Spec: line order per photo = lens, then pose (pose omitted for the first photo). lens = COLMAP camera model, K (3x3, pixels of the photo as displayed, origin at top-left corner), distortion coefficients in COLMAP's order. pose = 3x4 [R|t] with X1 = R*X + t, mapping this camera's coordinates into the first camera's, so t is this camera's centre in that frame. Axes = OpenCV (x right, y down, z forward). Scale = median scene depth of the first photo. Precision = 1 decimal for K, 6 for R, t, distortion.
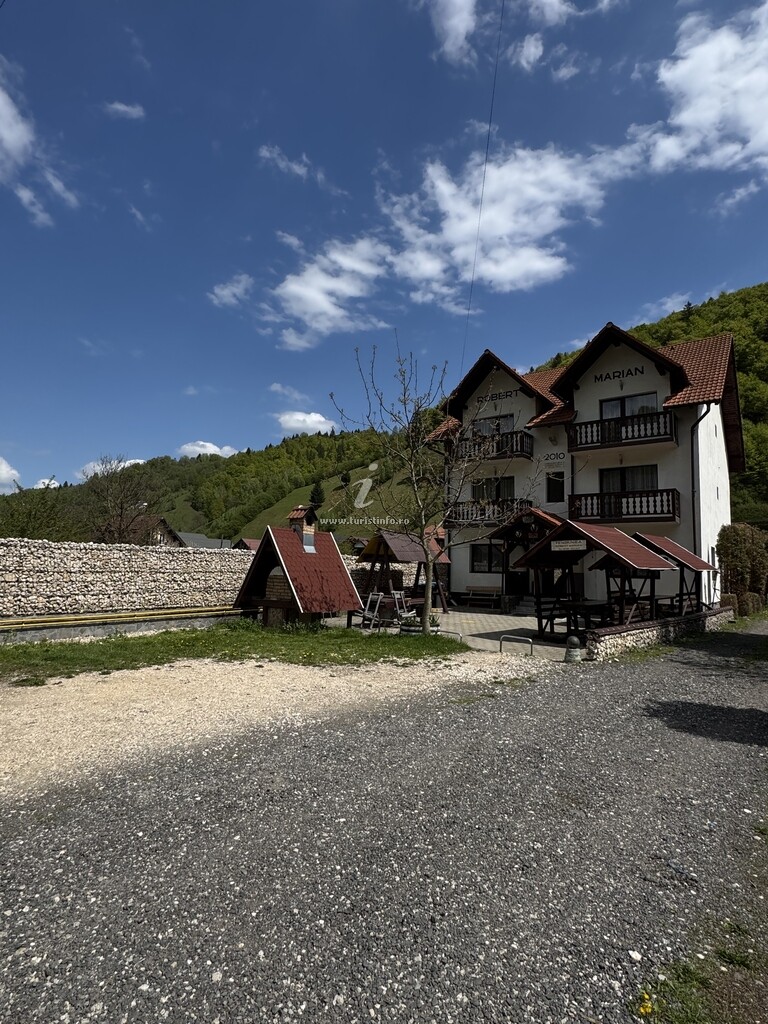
lens RADIAL K [[520.2, 0, 384.3], [0, 520.2, 514.5], [0, 0, 1]] dist [-0.004620, -0.000343]
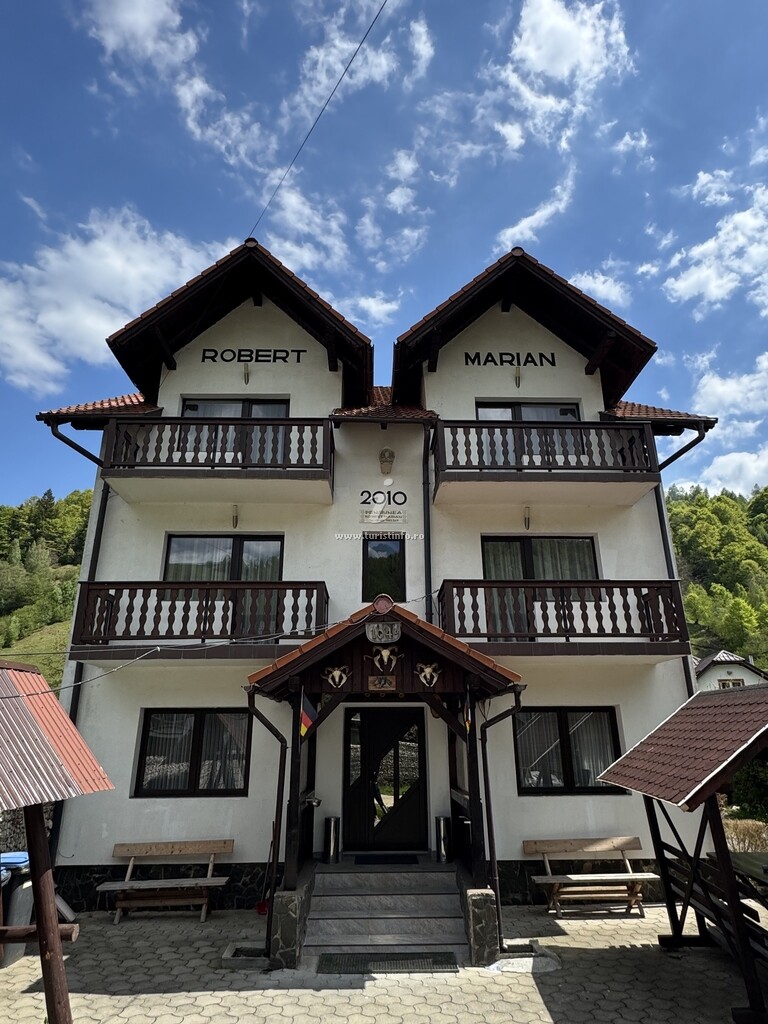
lens RADIAL K [[604.0, 0, 383.1], [0, 604.0, 515.3], [0, 0, 1]] dist [-0.003346, 0.003109]
pose [[0.782968, 0.185989, 0.593607, 0.030285], [-0.033397, 0.965449, -0.258444, 0.034863], [-0.621164, 0.182529, 0.762127, 0.642176]]
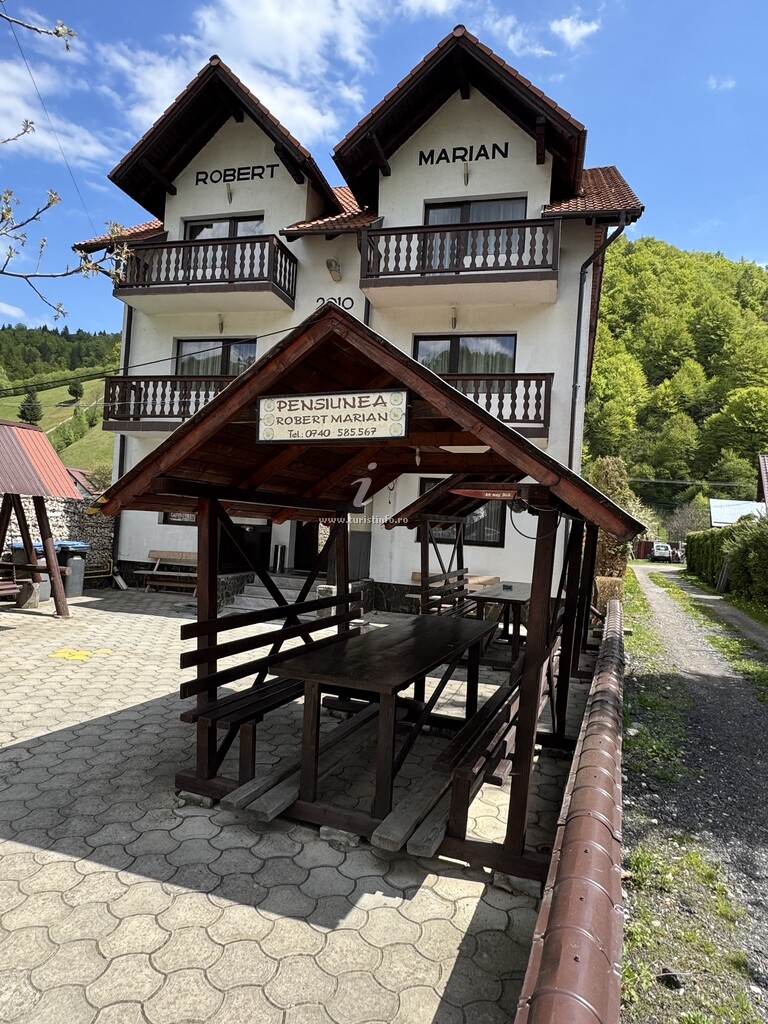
lens RADIAL K [[604.0, 0, 383.3], [0, 604.0, 508.2], [0, 0, 1]] dist [-0.003346, 0.003109]
pose [[0.923864, 0.044679, 0.380103, 0.161413], [-0.076583, 0.994657, 0.069223, 0.045483], [-0.374979, -0.093062, 0.922350, 0.433387]]
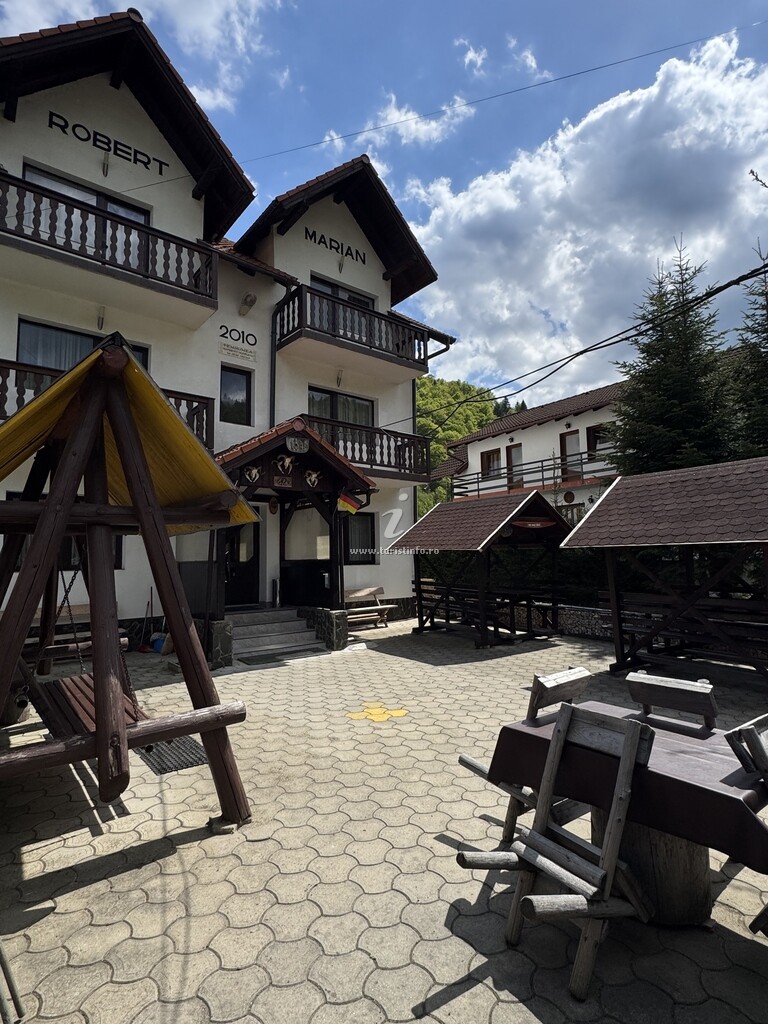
lens RADIAL K [[520.2, 0, 388.4], [0, 520.2, 512.7], [0, 0, 1]] dist [-0.004620, -0.000343]
pose [[0.229929, 0.053520, 0.971735, -0.134075], [-0.072799, 0.996635, -0.037666, 0.074388], [-0.970481, -0.062080, 0.233052, 0.754901]]
